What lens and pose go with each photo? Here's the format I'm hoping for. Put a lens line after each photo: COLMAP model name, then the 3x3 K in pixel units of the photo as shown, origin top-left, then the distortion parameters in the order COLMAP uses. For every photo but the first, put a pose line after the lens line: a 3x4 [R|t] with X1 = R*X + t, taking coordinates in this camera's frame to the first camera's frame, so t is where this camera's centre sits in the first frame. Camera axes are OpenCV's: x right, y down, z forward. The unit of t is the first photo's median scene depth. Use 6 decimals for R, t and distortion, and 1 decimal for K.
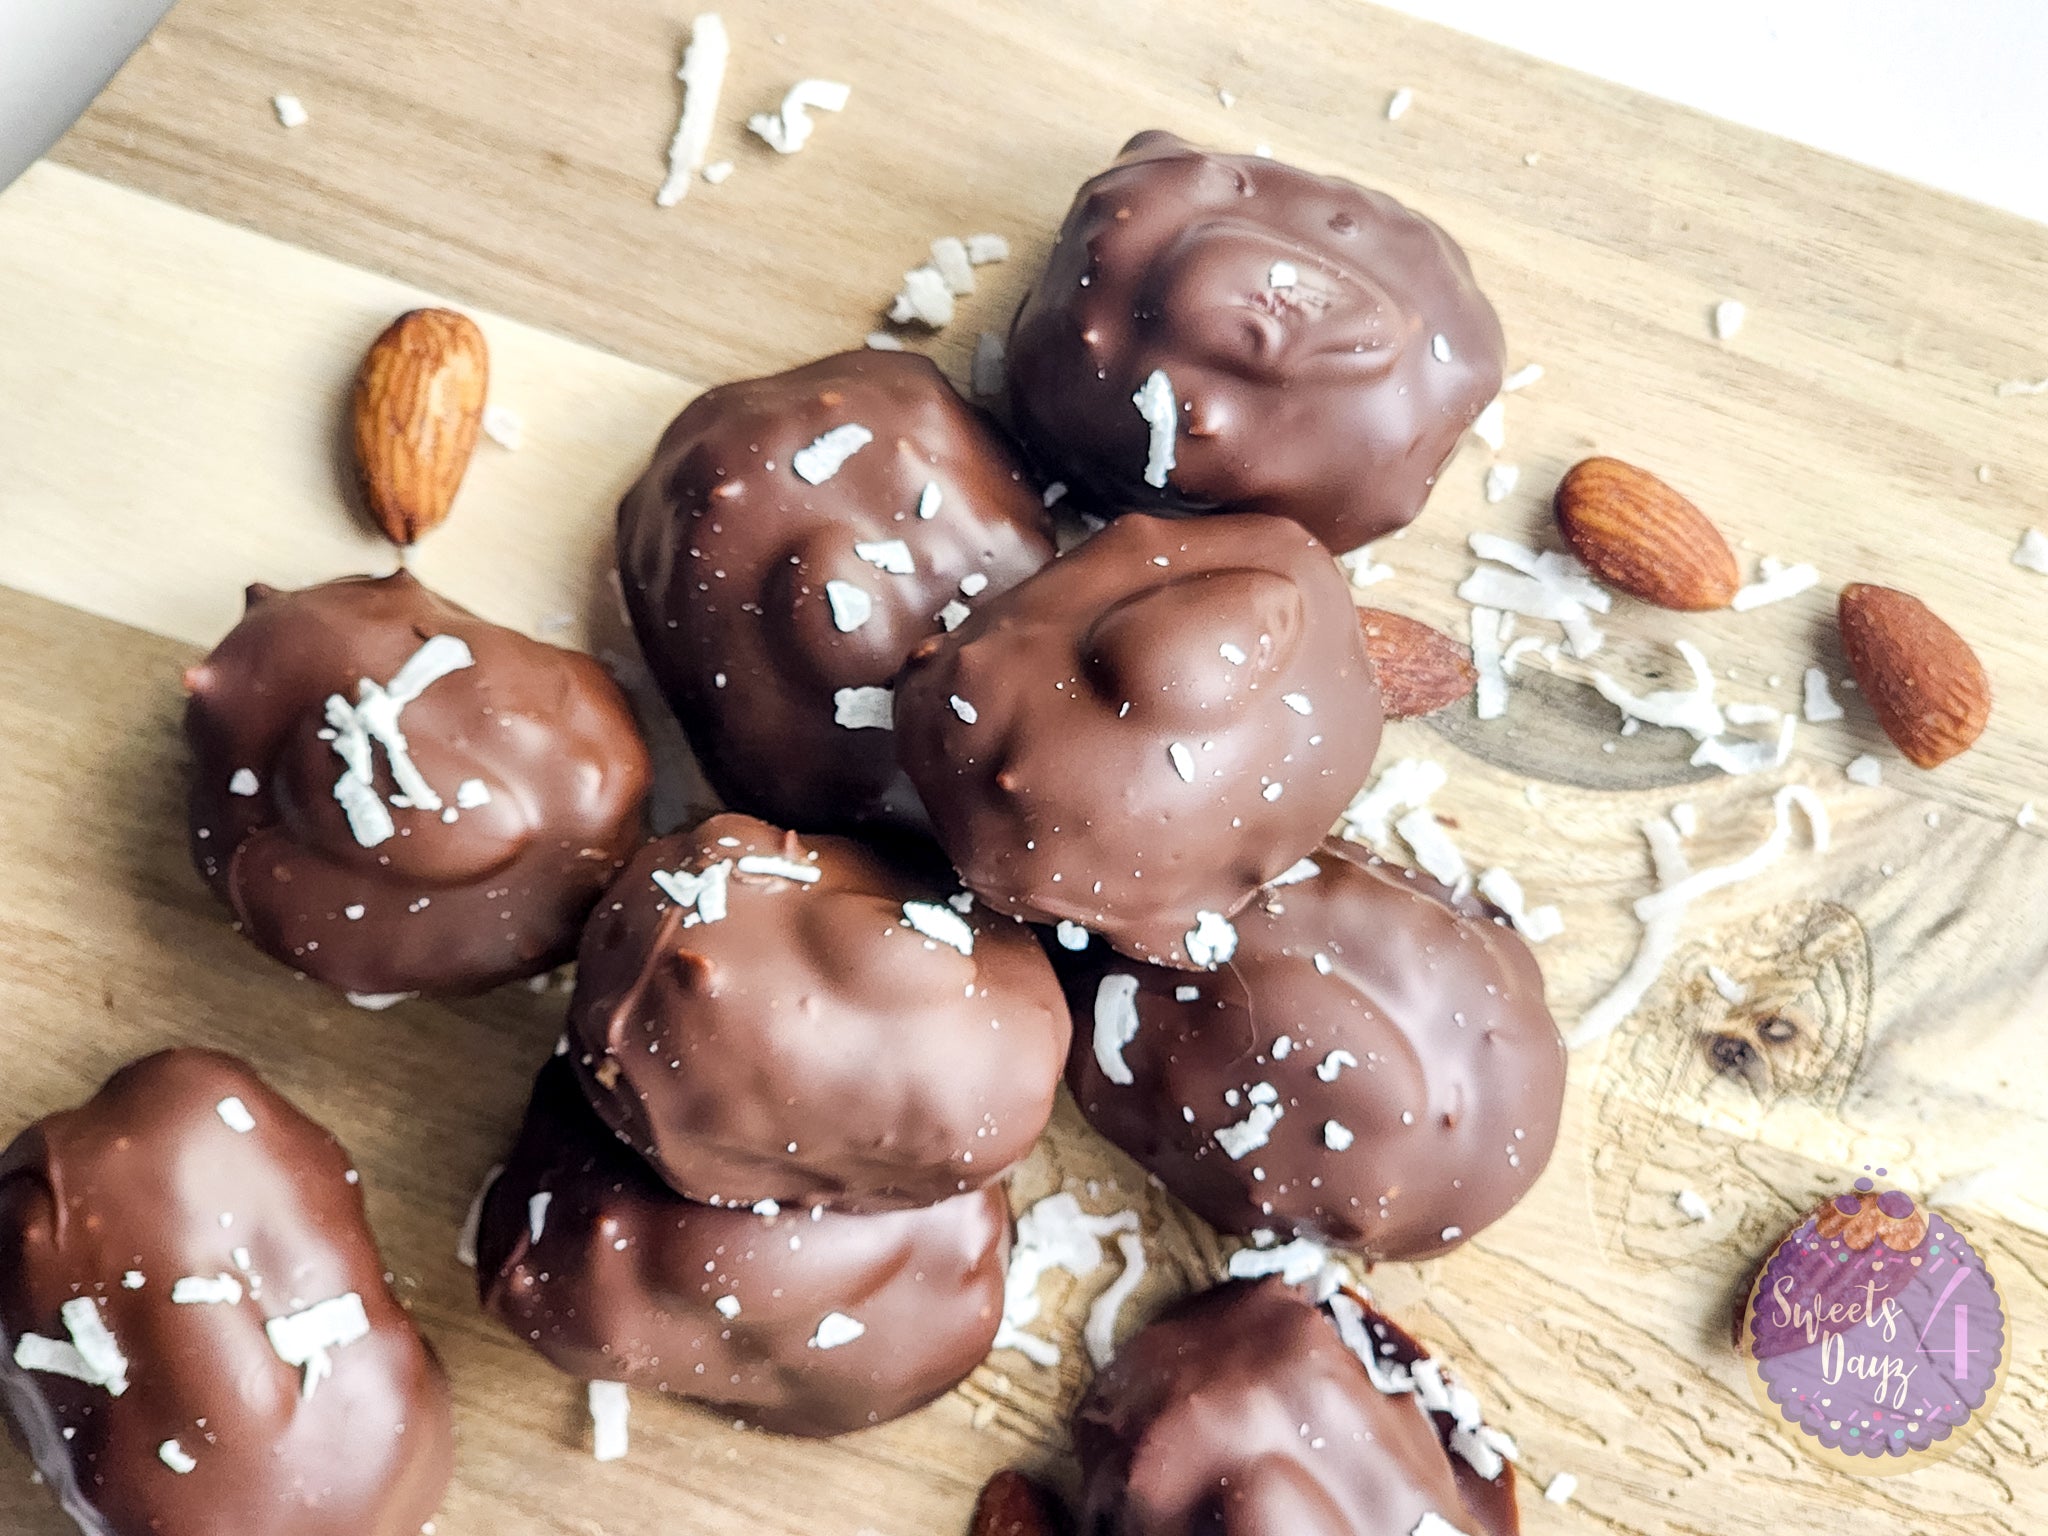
lens RADIAL K [[4155.3, 0, 1084.8], [0, 4155.3, 765.0], [0, 0, 1]] dist [0.051582, 0.041128]
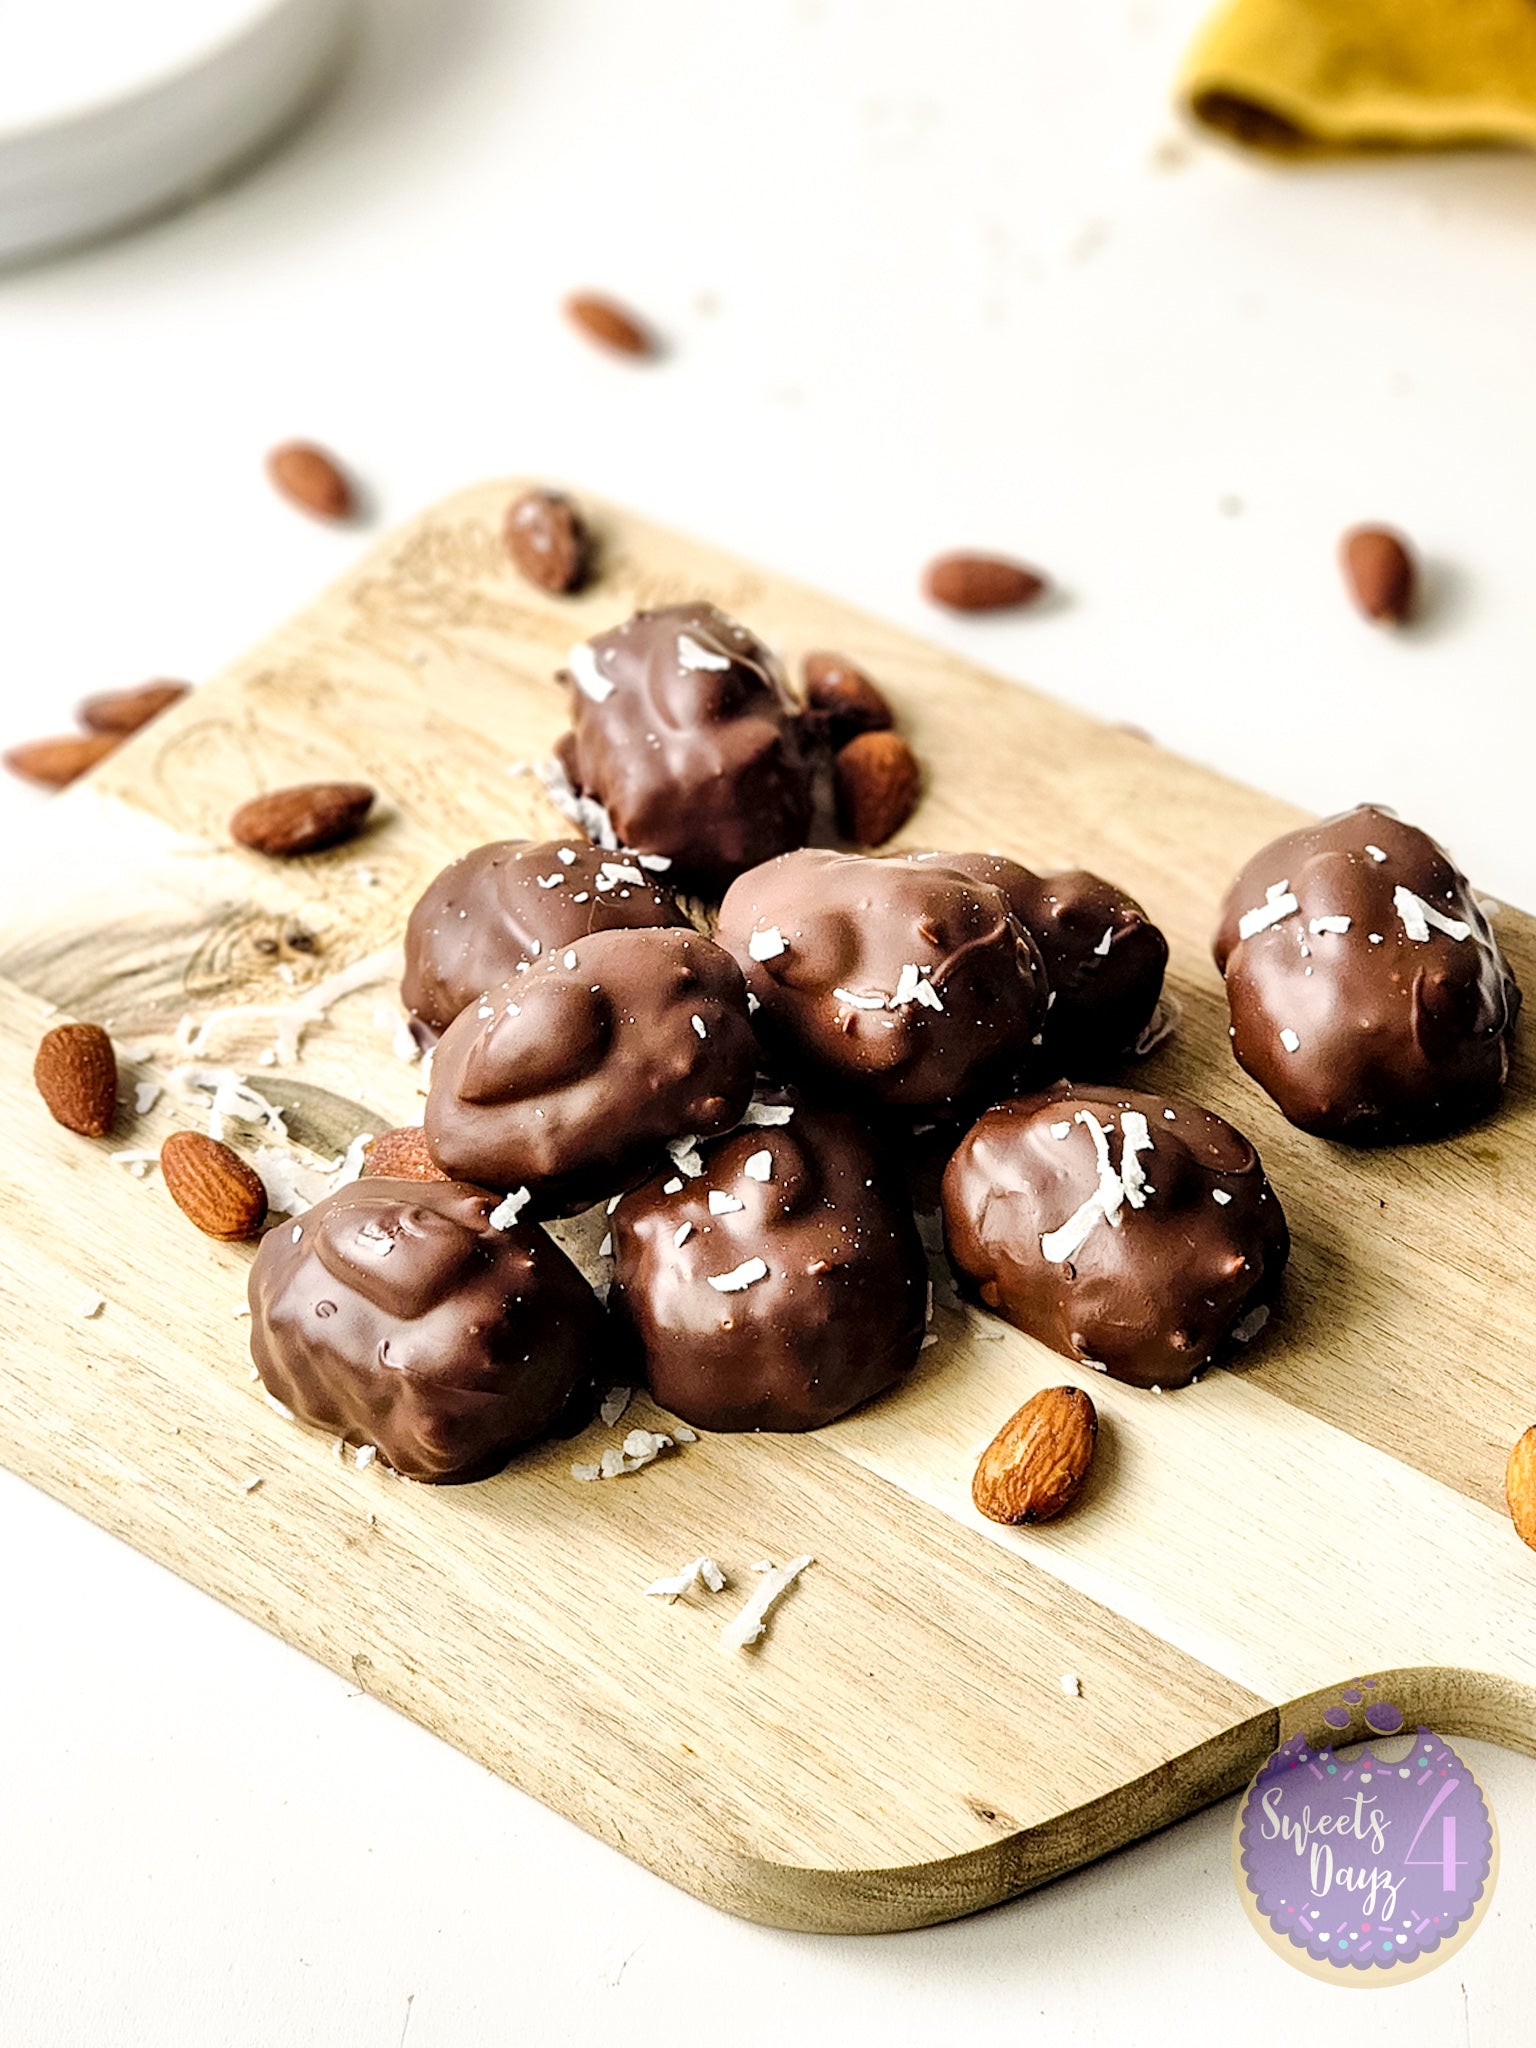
lens RADIAL K [[4155.3, 0, 768.0], [0, 4155.3, 1024.0], [0, 0, 1]] dist [0.051582, 0.041128]
pose [[-0.945924, -0.213257, 0.244436, -0.363156], [0.322423, -0.700907, 0.636217, -0.829187], [0.035649, 0.680625, 0.731764, -0.042802]]
